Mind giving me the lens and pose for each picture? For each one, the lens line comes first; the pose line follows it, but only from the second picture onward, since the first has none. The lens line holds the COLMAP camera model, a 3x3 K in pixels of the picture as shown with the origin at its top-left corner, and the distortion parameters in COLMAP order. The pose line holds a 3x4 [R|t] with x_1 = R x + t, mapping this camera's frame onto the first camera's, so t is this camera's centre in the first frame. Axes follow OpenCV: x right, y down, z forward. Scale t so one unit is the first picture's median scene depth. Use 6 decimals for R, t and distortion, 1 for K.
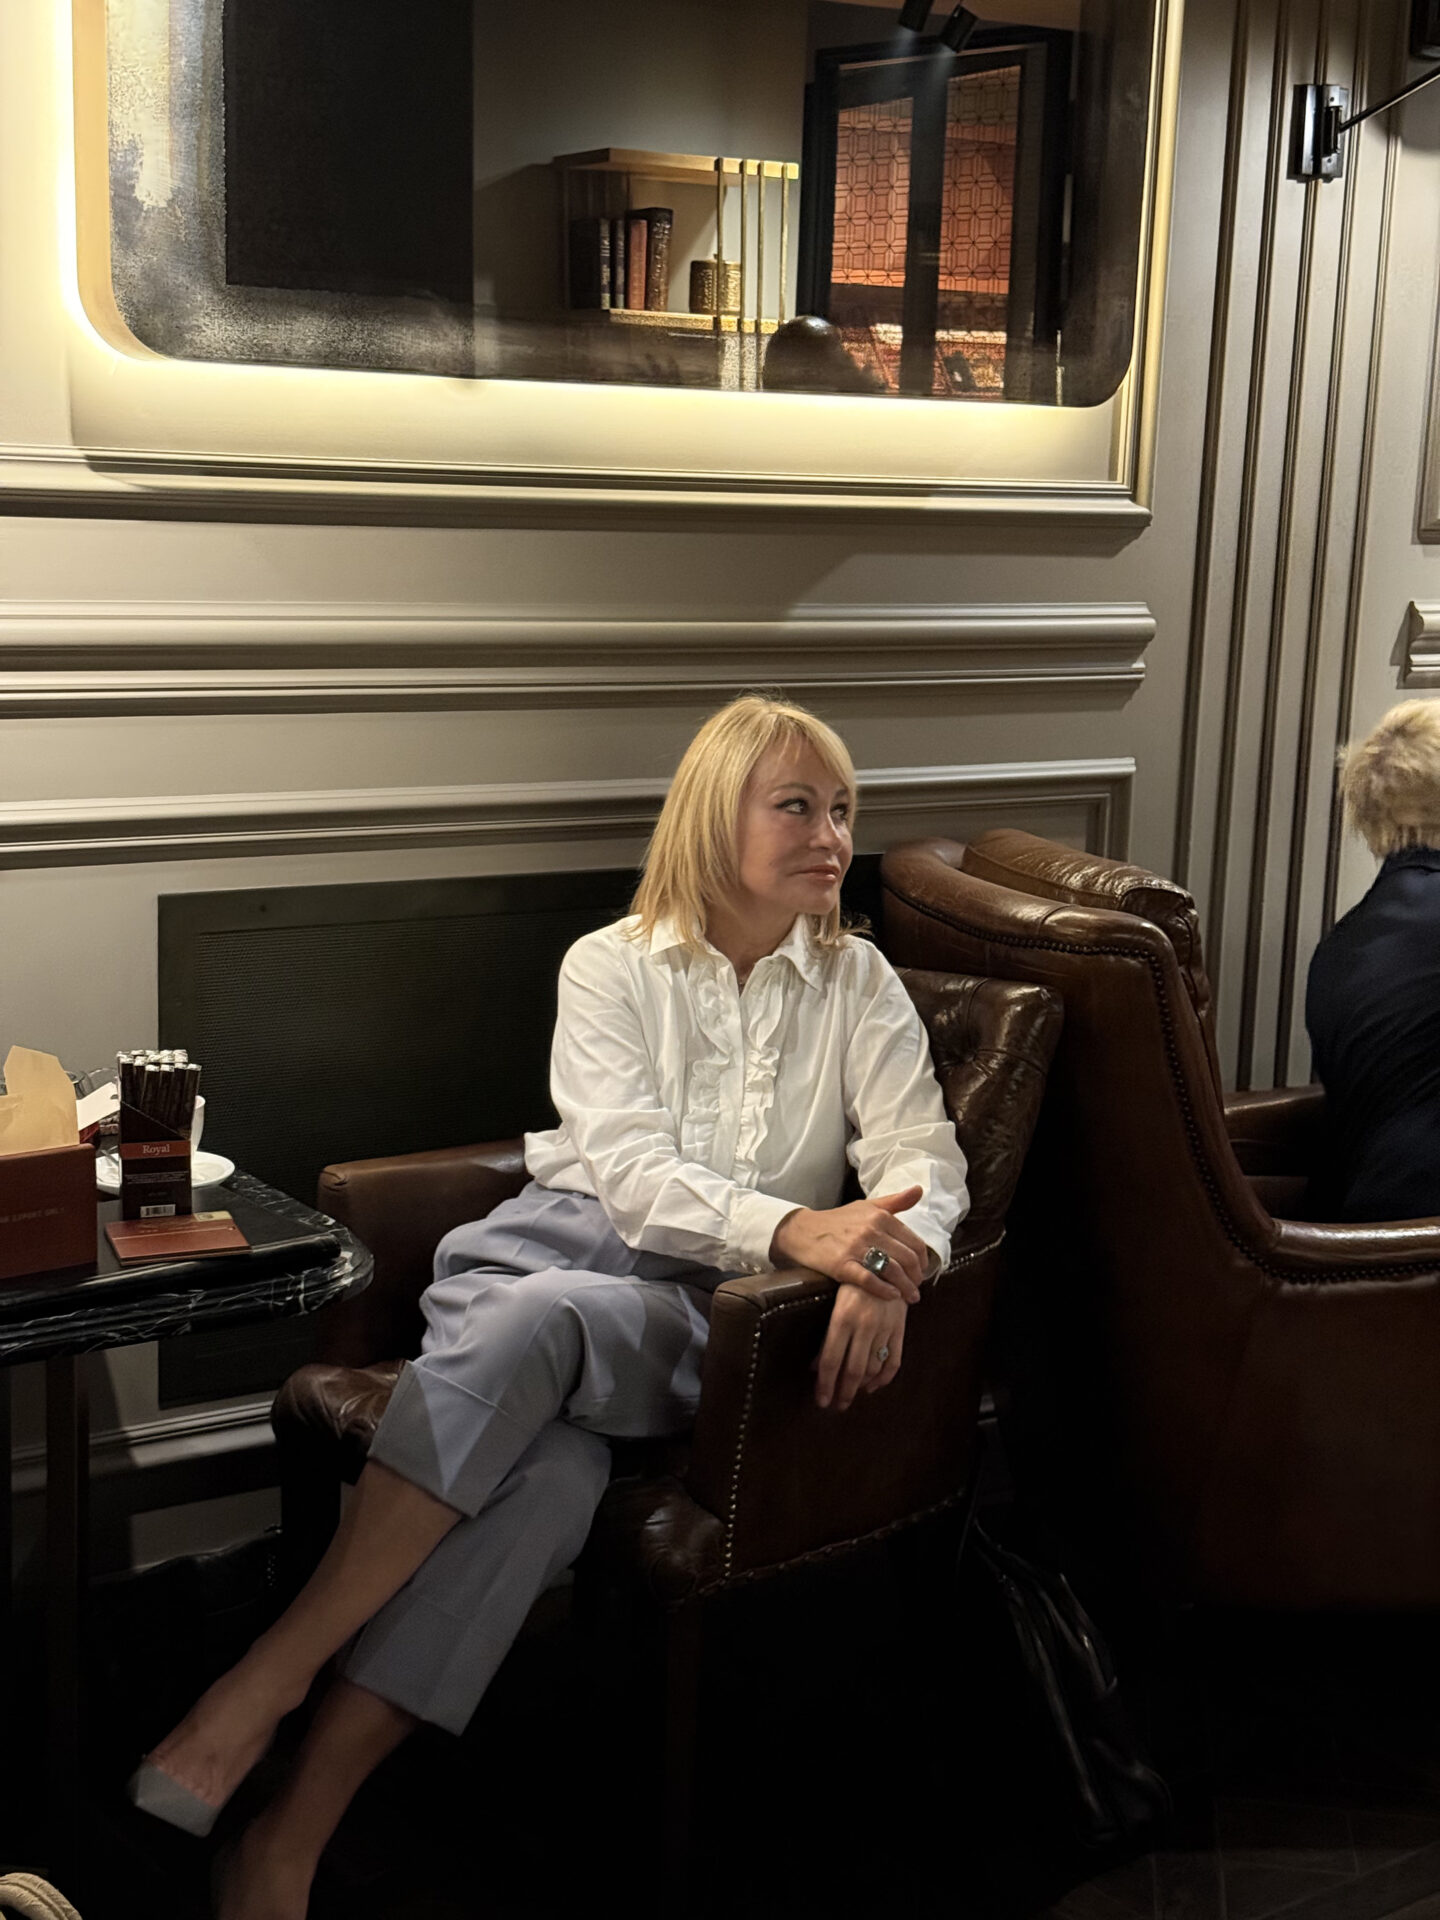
lens RADIAL K [[2685.0, 0, 720.0], [0, 2685.0, 960.0], [0, 0, 1]] dist [0.199065, -0.444995]
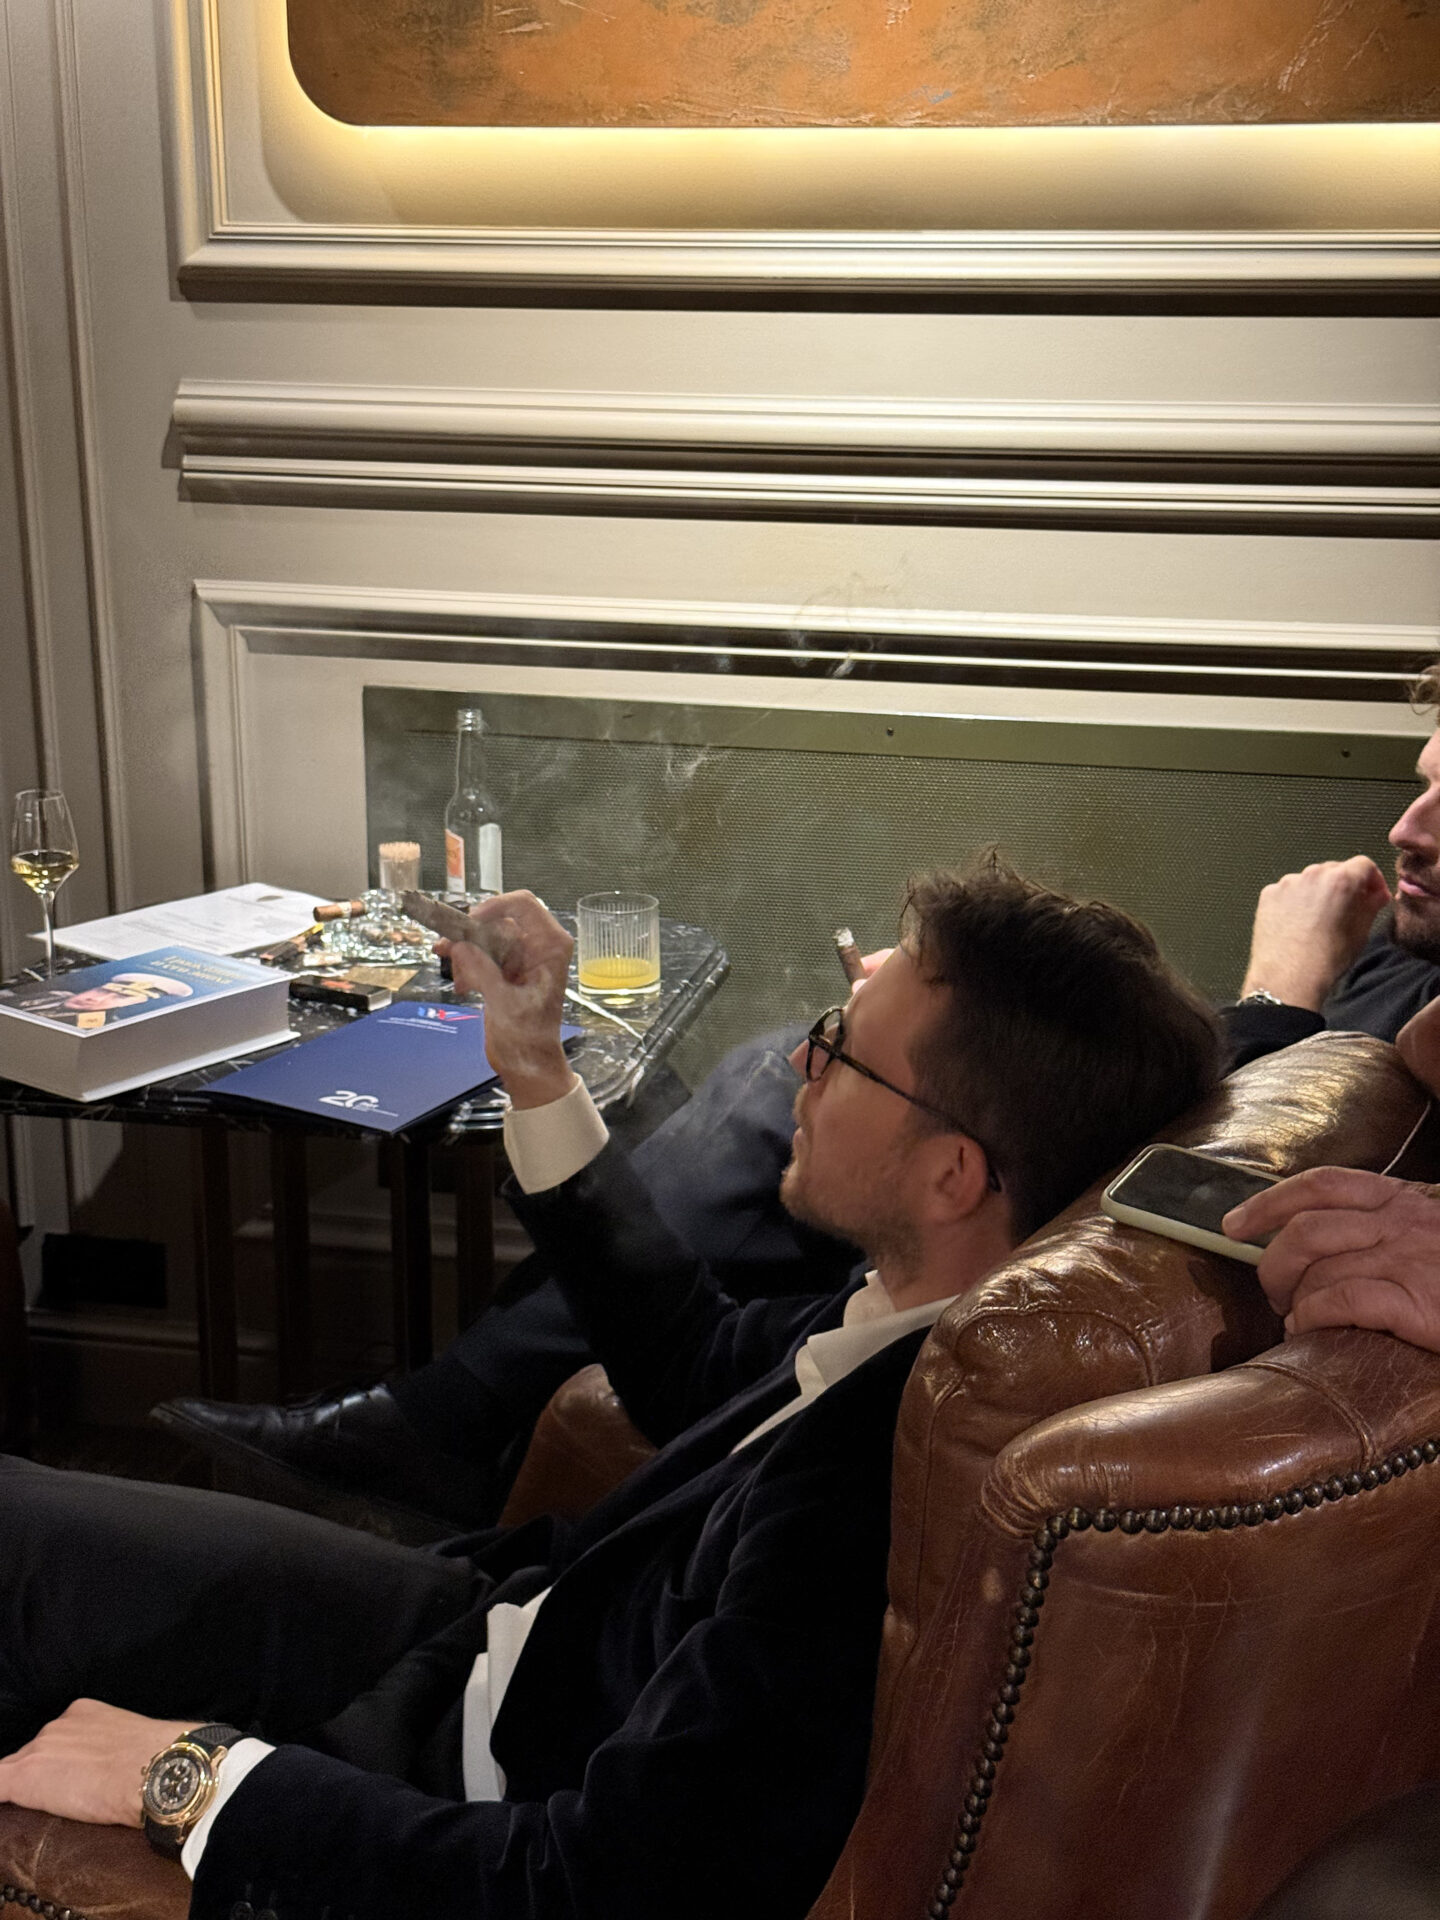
lens RADIAL K [[2685.0, 0, 720.0], [0, 2685.0, 960.0], [0, 0, 1]] dist [0.199065, -0.444995]
pose [[0.689986, 0.163266, -0.705169, 0.969851], [-0.117120, 0.986574, 0.113821, -0.084064], [0.714284, 0.004055, 0.699844, 0.635880]]
